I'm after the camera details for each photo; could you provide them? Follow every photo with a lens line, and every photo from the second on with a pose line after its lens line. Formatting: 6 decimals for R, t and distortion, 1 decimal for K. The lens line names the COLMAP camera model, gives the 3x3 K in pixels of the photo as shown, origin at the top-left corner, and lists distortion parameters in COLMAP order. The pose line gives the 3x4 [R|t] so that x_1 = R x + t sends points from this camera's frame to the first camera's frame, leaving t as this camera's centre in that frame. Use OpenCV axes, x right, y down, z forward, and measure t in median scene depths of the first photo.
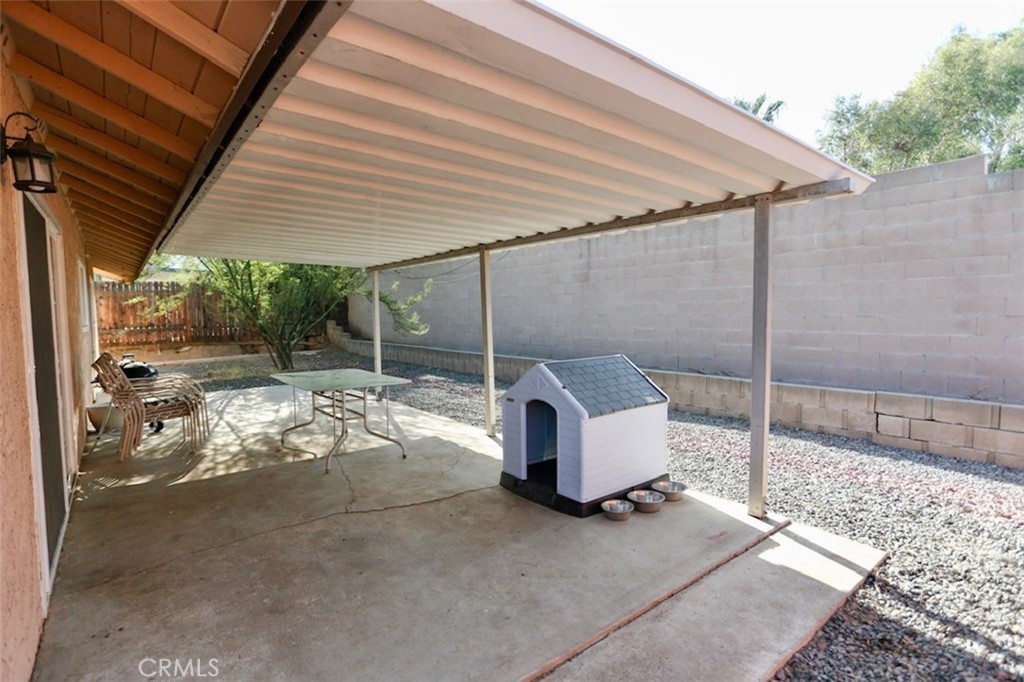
lens RADIAL K [[501.2, 0, 513.1], [0, 501.2, 338.1], [0, 0, 1]] dist [0.004113, 0.001093]
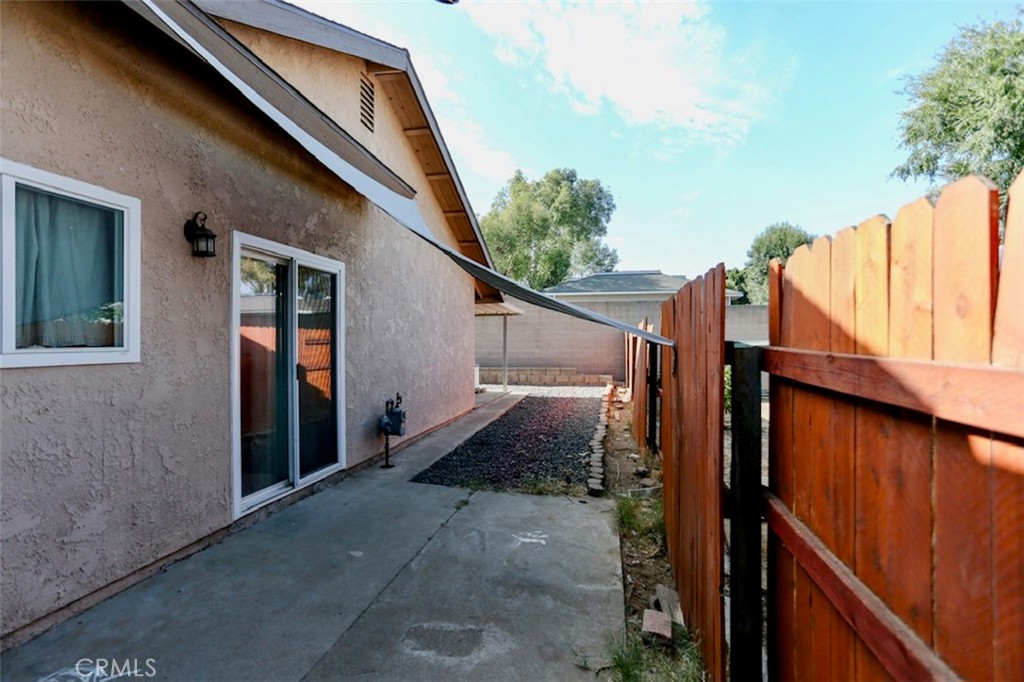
lens RADIAL K [[501.2, 0, 511.5], [0, 501.2, 341.9], [0, 0, 1]] dist [0.004113, 0.001093]
pose [[0.760417, 0.011194, 0.649338, -1.322805], [0.030101, 0.998169, -0.052458, 0.106699], [-0.648737, 0.059436, 0.758688, -1.336984]]
